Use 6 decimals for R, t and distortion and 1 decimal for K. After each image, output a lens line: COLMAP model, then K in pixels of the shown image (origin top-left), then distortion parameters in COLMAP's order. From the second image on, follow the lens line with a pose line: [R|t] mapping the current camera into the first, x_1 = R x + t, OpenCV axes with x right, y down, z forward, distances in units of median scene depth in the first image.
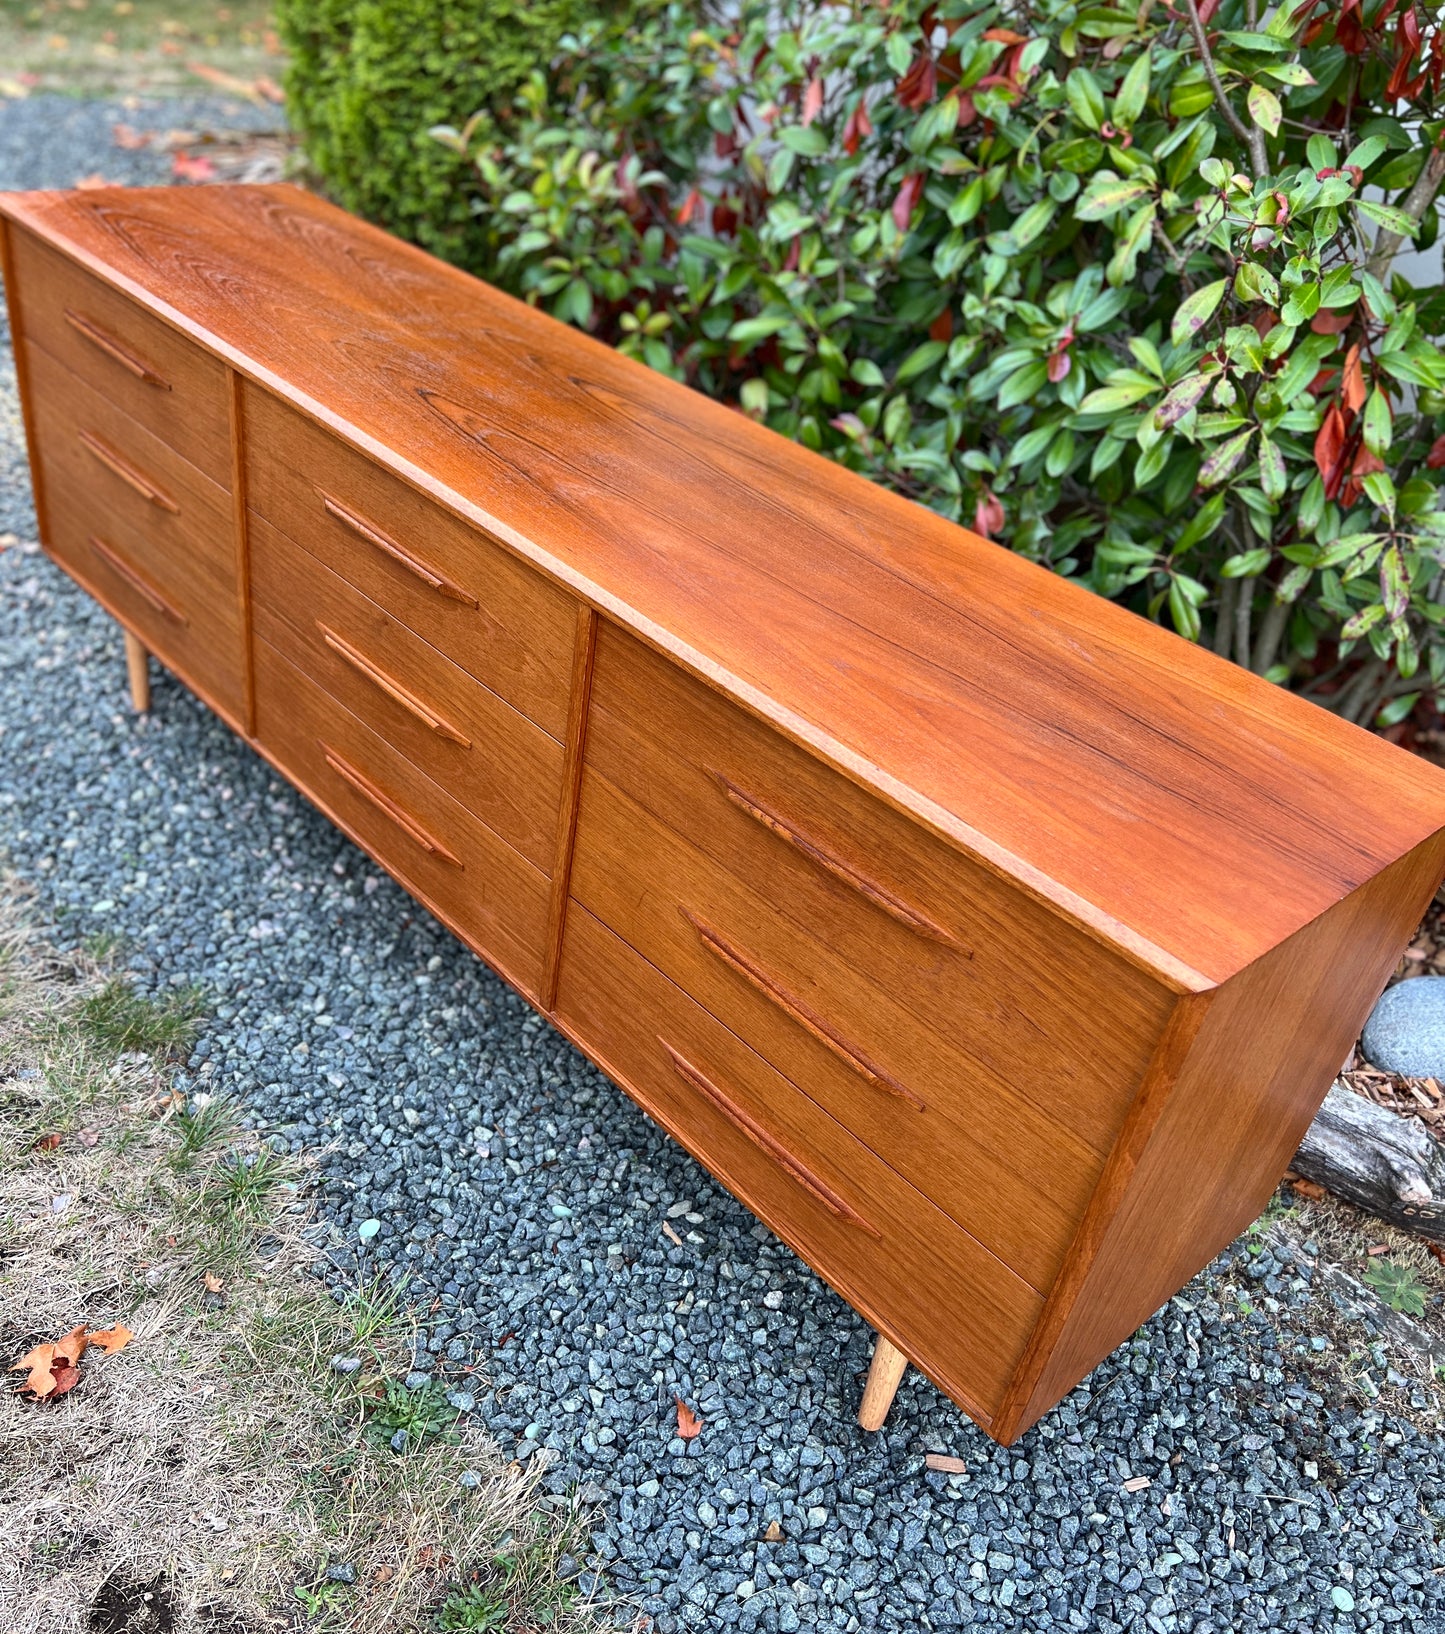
lens RADIAL K [[1481.2, 0, 729.9], [0, 1481.2, 854.9], [0, 0, 1]] dist [0.014788, 0.000346]
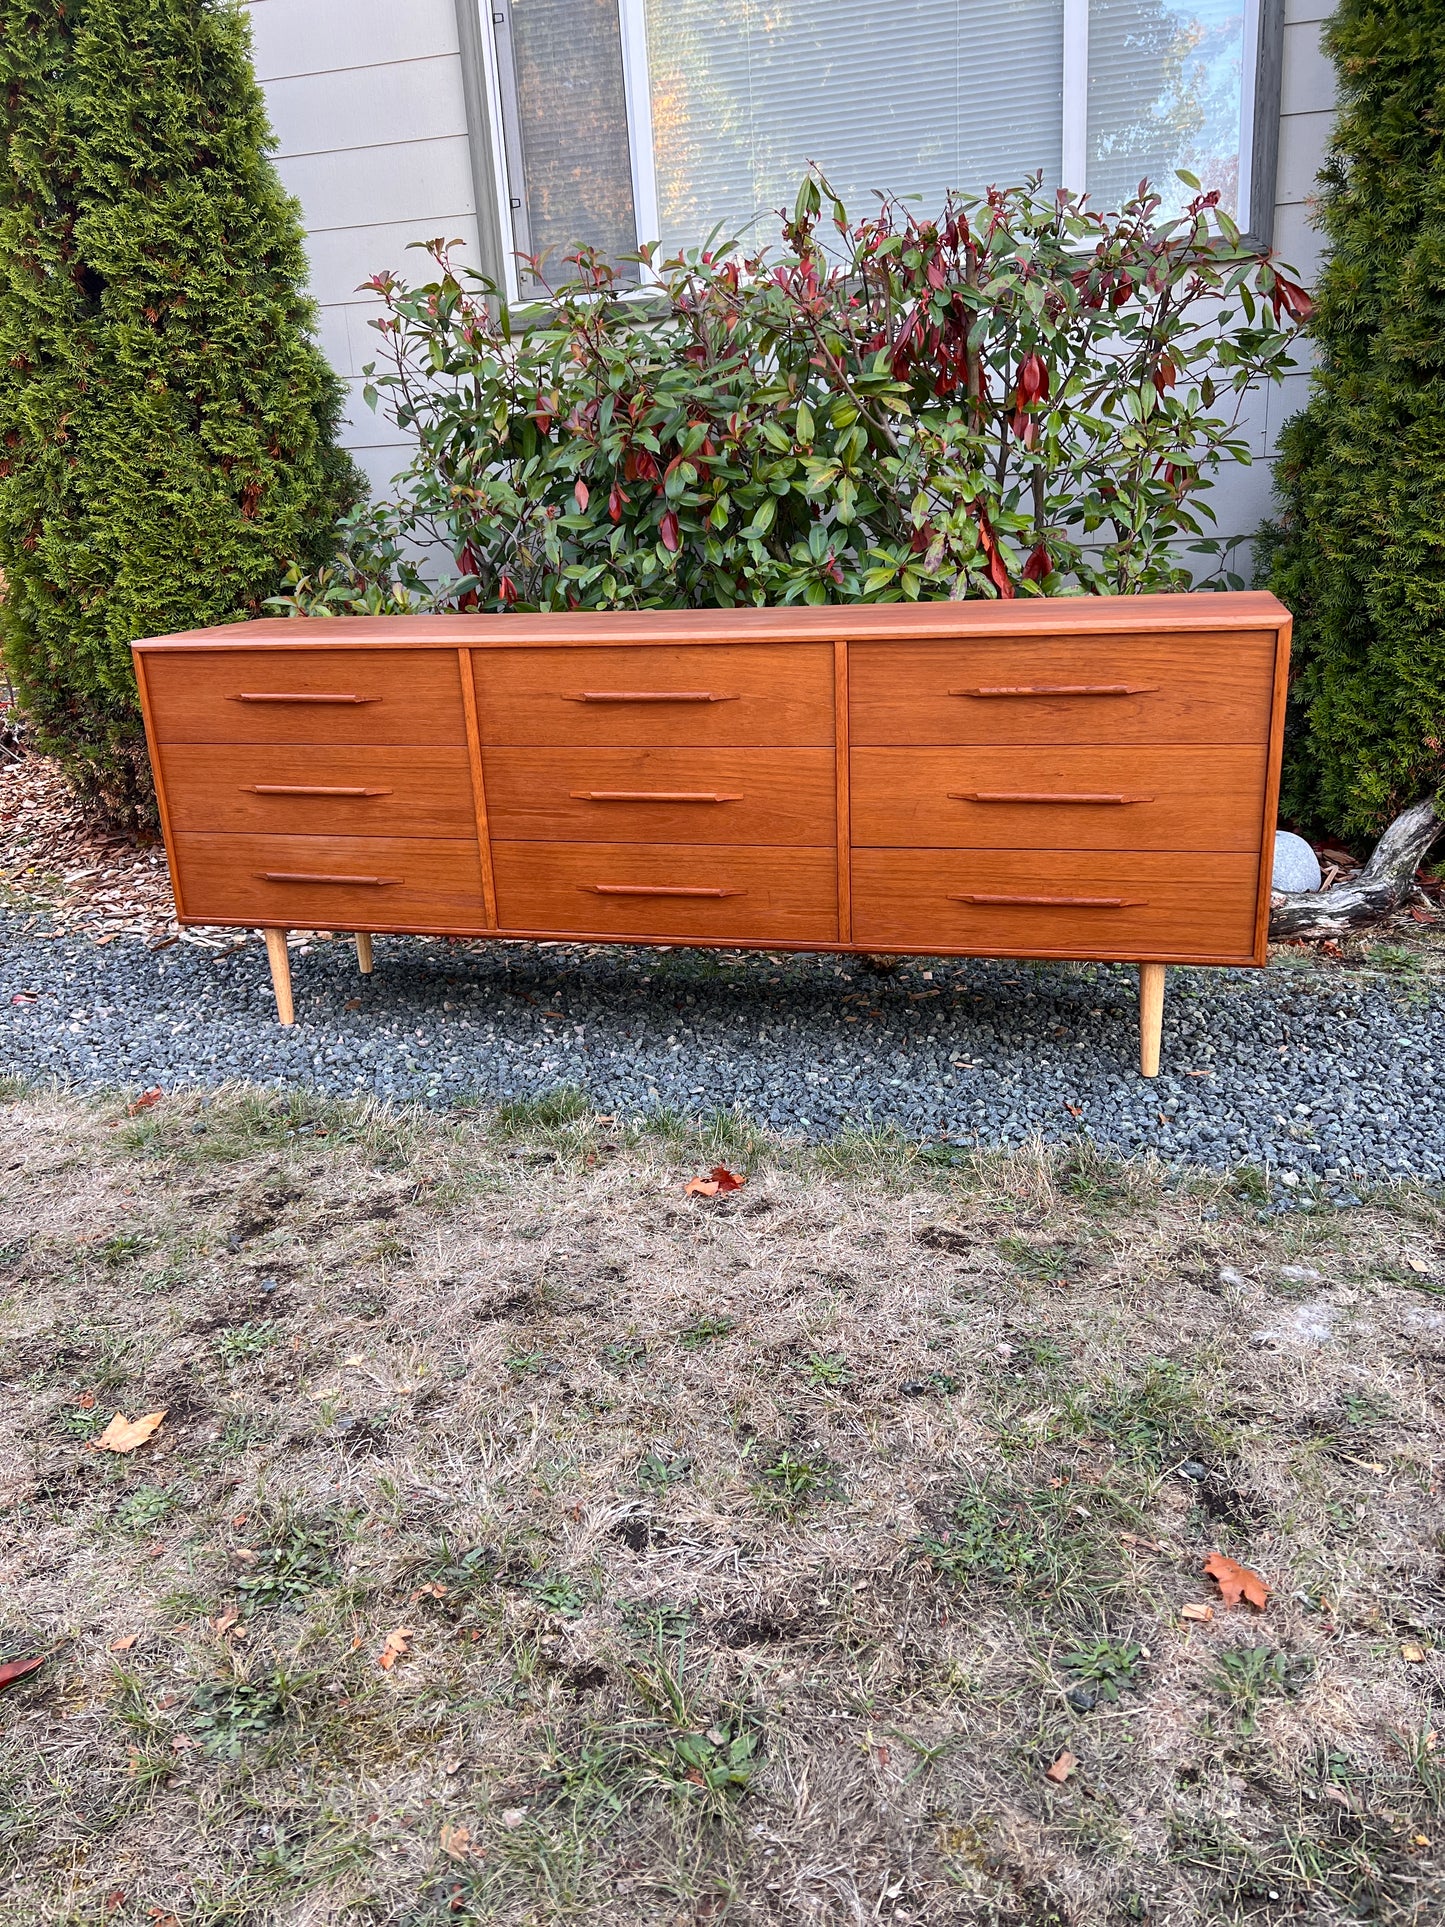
lens RADIAL K [[1473.2, 0, 722.5], [0, 1473.2, 963.5], [0, 0, 1]] dist [0.058580, -0.069088]
pose [[0.836894, -0.333522, 0.434018, -0.858550], [0.440998, 0.880539, -0.173702, 0.315987], [-0.324236, 0.336771, 0.884000, -0.280275]]
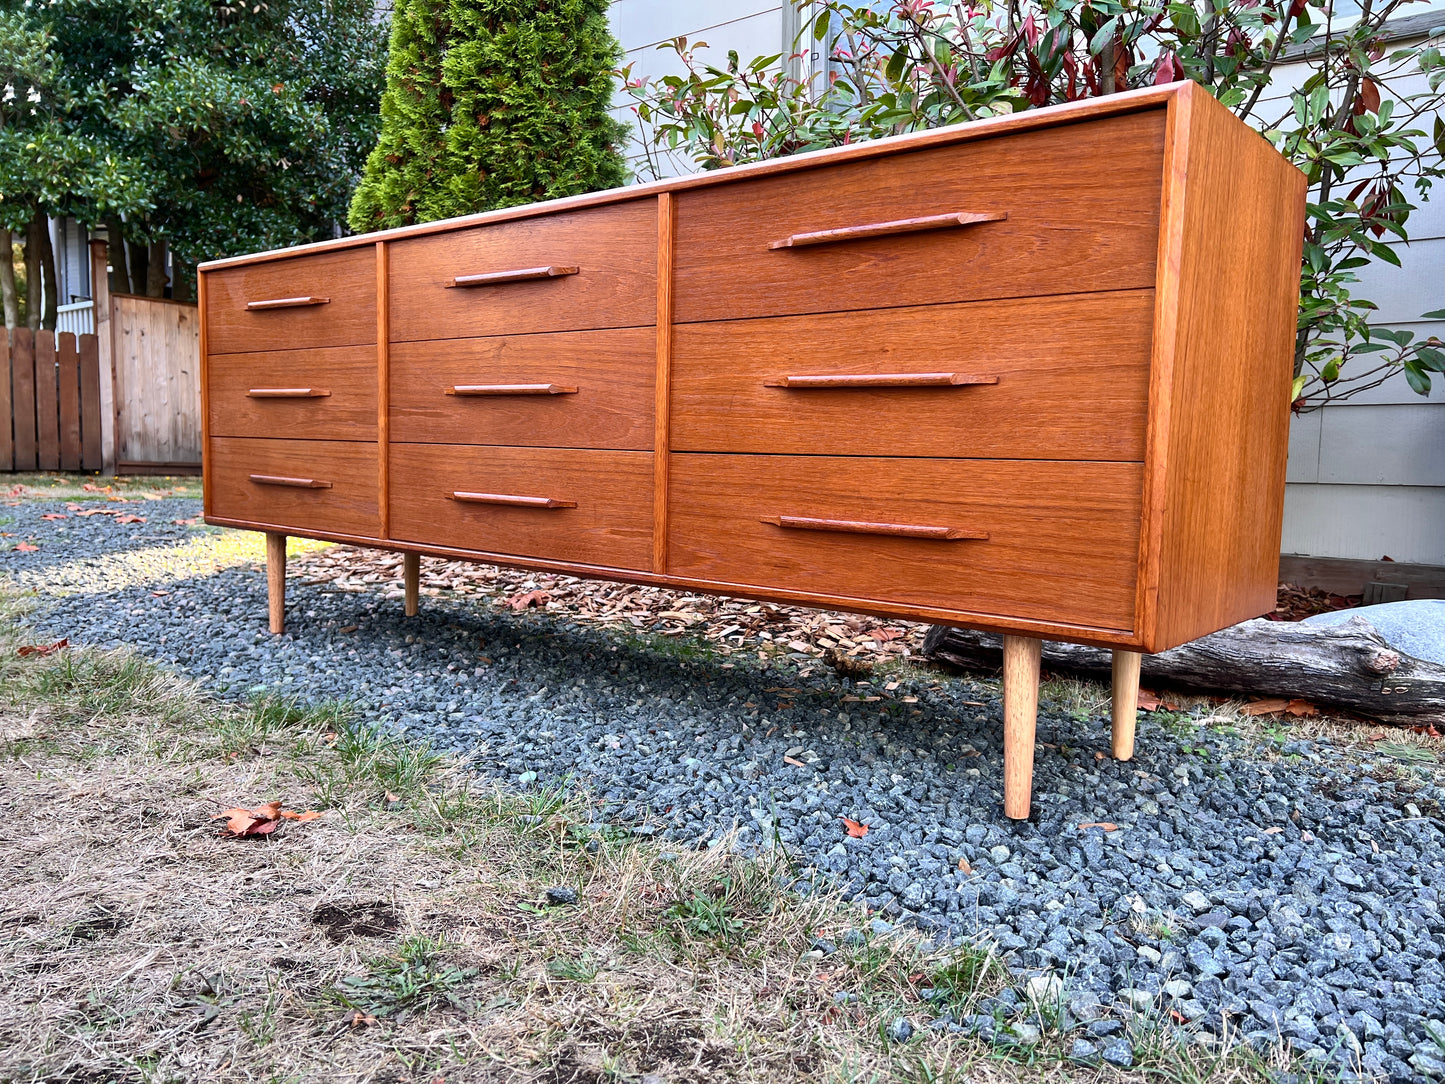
lens RADIAL K [[1104.7, 0, 735.8], [0, 1104.7, 540.0], [0, 0, 1]] dist [0.058580, -0.069088]
pose [[0.984102, -0.134755, 0.115690, -0.156800], [0.174540, 0.854255, -0.489677, 0.515817], [-0.032842, 0.502085, 0.864195, 0.186403]]
